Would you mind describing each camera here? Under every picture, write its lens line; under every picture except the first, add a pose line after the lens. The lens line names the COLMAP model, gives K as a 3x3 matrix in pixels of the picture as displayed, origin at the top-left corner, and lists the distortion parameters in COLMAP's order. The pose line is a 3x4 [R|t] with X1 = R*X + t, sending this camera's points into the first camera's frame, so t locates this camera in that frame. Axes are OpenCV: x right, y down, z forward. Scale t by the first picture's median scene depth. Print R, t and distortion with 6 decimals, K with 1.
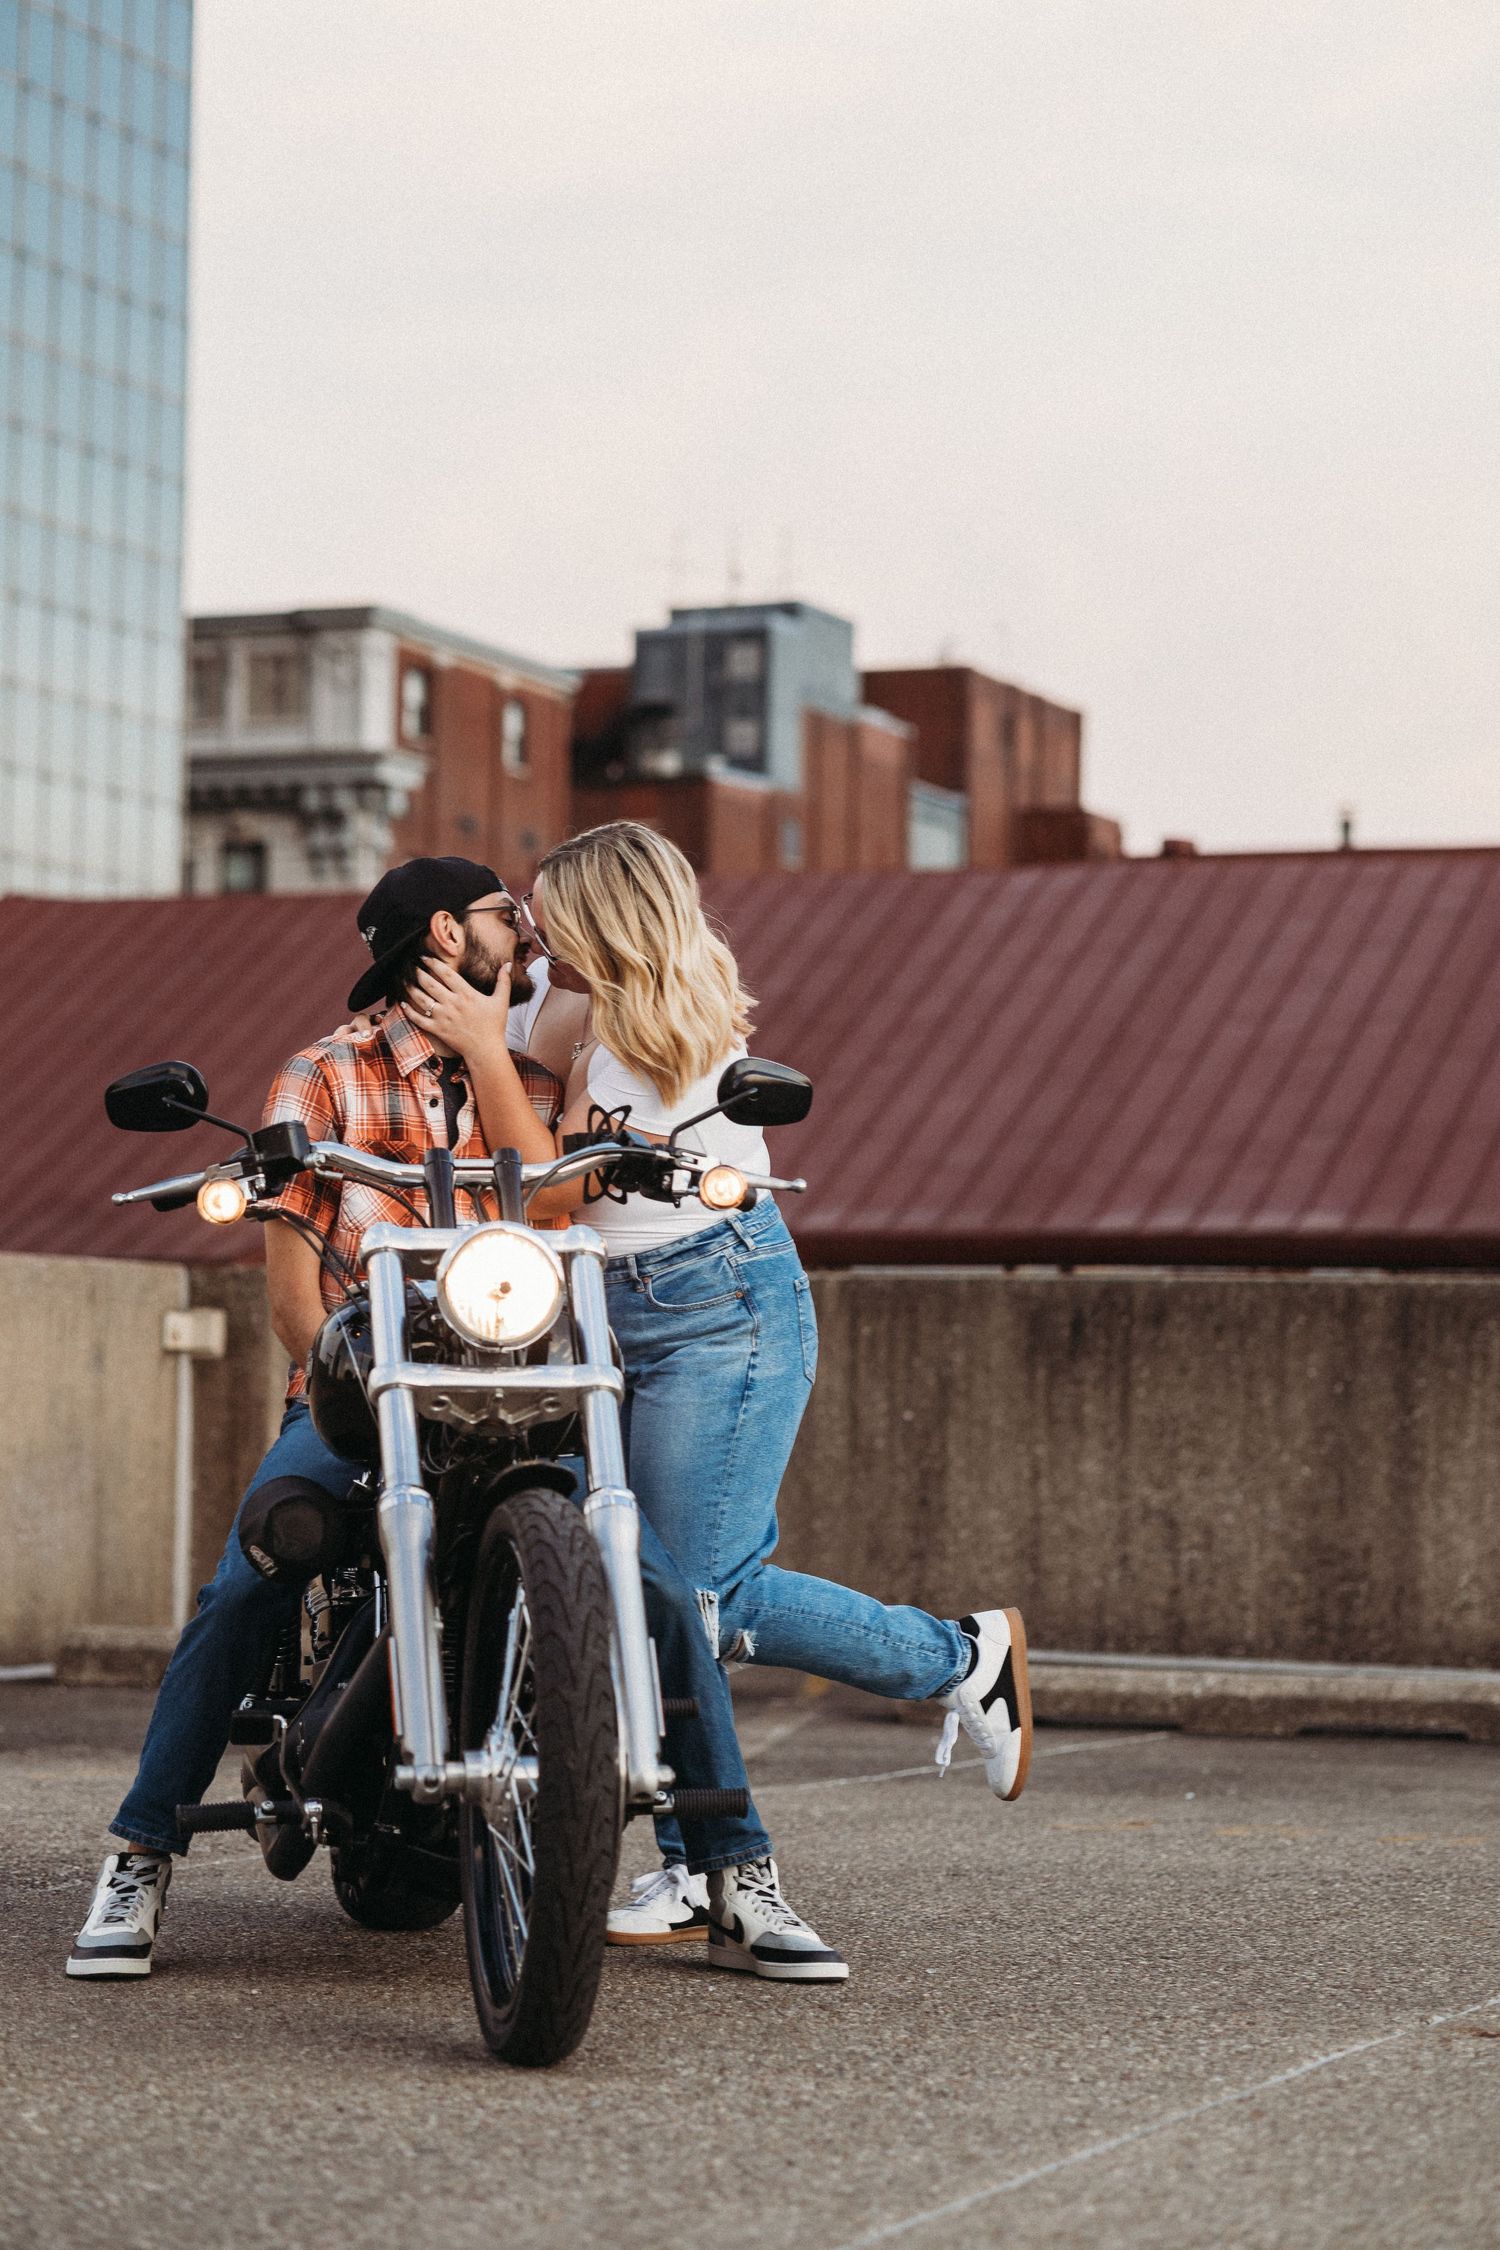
lens RADIAL K [[5510.0, 0, 756.3], [0, 5510.0, 1133.3], [0, 0, 1]] dist [0.087746, 0.000000]
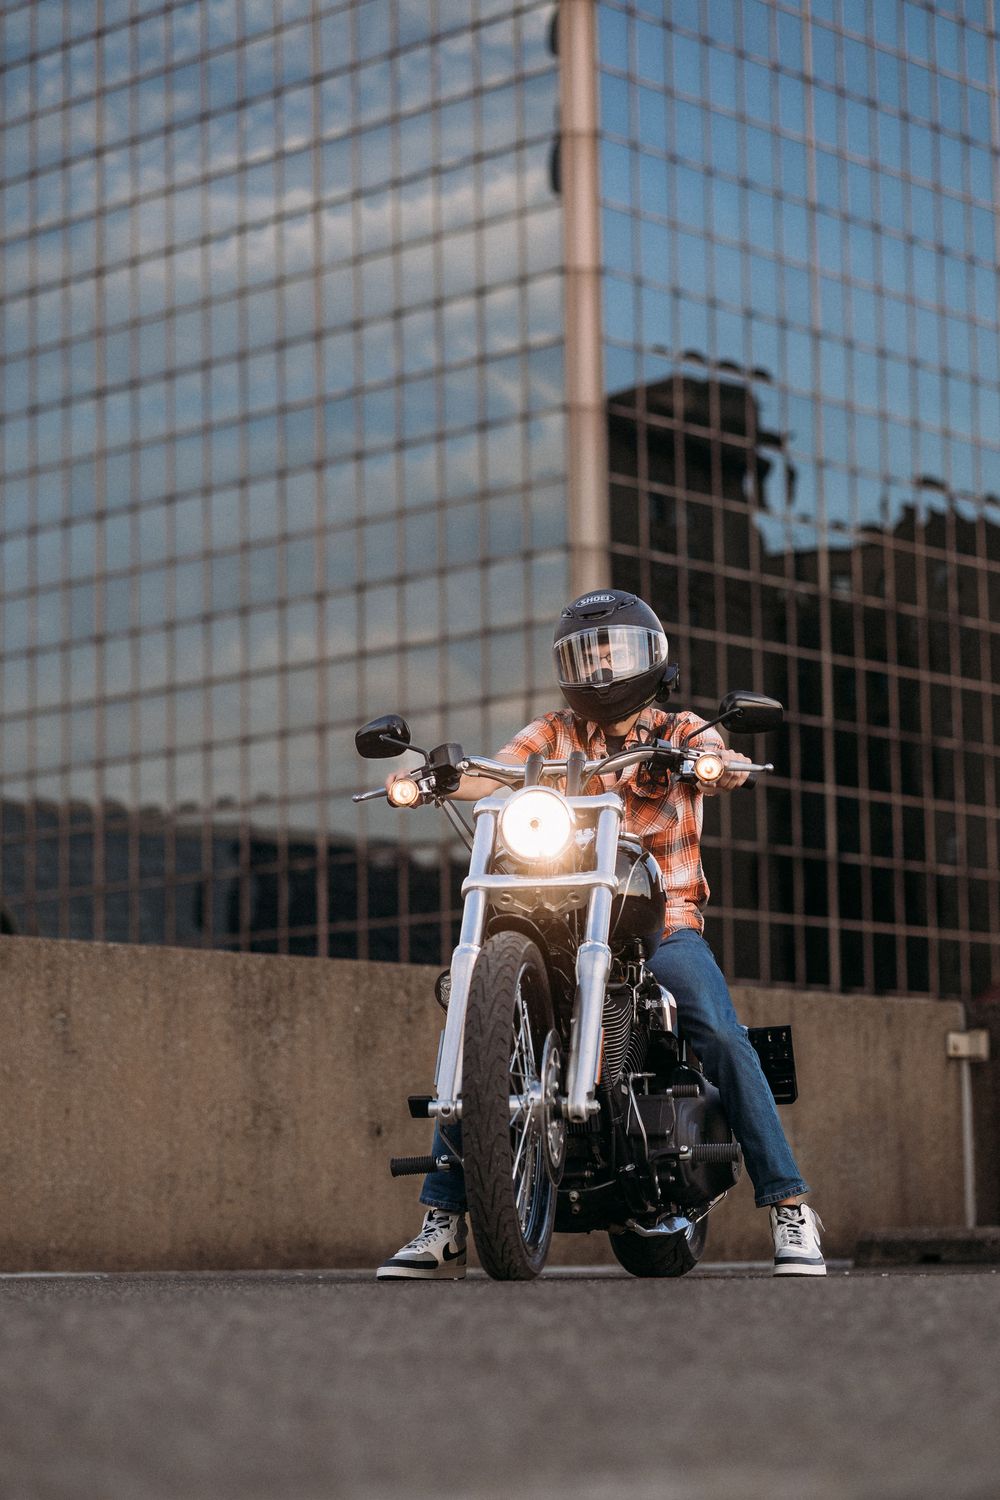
lens RADIAL K [[3673.3, 0, 537.4], [0, 3673.3, 814.4], [0, 0, 1]] dist [0.087746, 0.000000]
pose [[0.942416, -0.069644, -0.327111, 0.128422], [0.047806, 0.996086, -0.074341, 0.043894], [0.331008, 0.054422, 0.942057, -0.007552]]
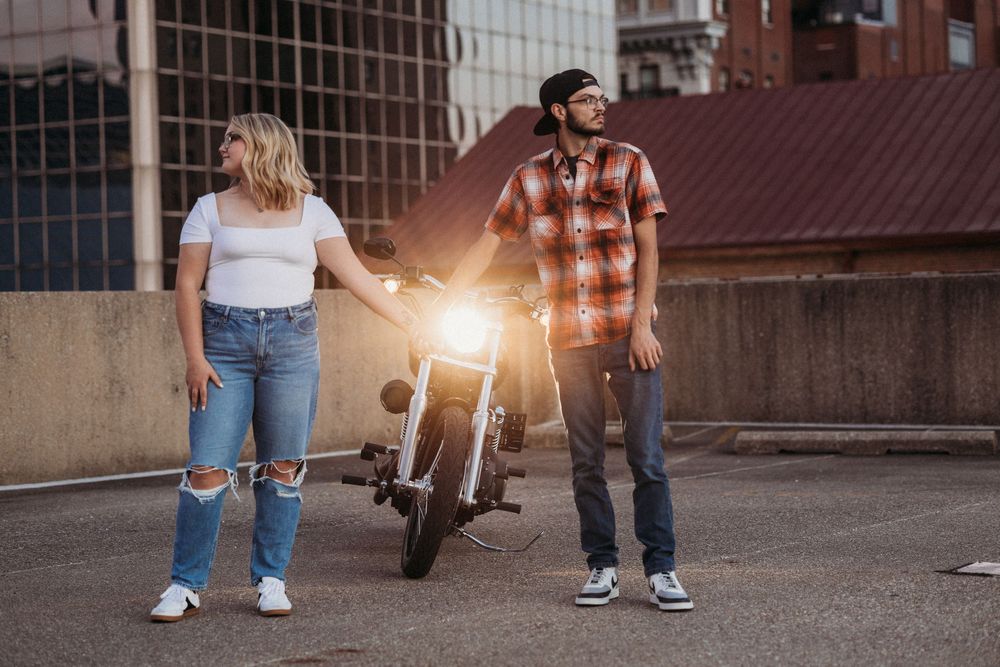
lens RADIAL K [[2448.9, 0, 522.4], [0, 2448.9, 331.7], [0, 0, 1]] dist [0.087746, 0.000000]
pose [[0.986691, -0.040006, -0.157608, 0.100242], [0.049432, 0.997187, 0.056351, -0.021274], [0.154910, -0.063392, 0.985893, -0.159143]]
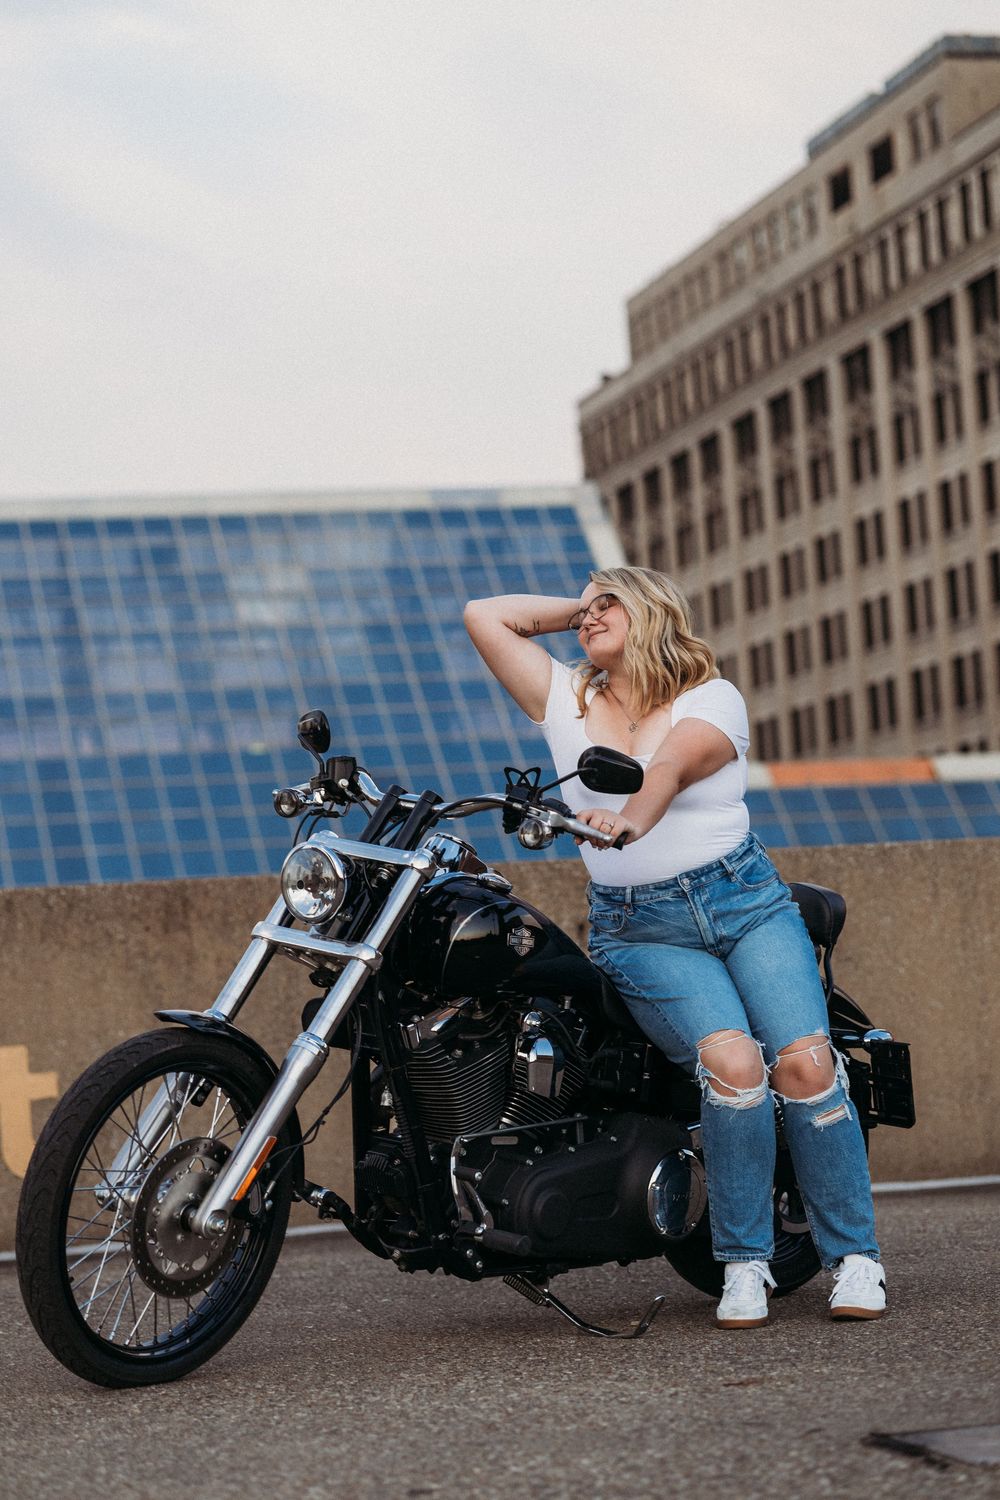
lens RADIAL K [[3673.3, 0, 493.0], [0, 3673.3, 747.0], [0, 0, 1]] dist [0.087746, 0.000000]
pose [[0.606884, -0.123081, -0.785203, 0.344609], [0.117592, 0.990968, -0.064447, 0.027645], [0.786043, -0.053222, 0.615876, 0.177866]]
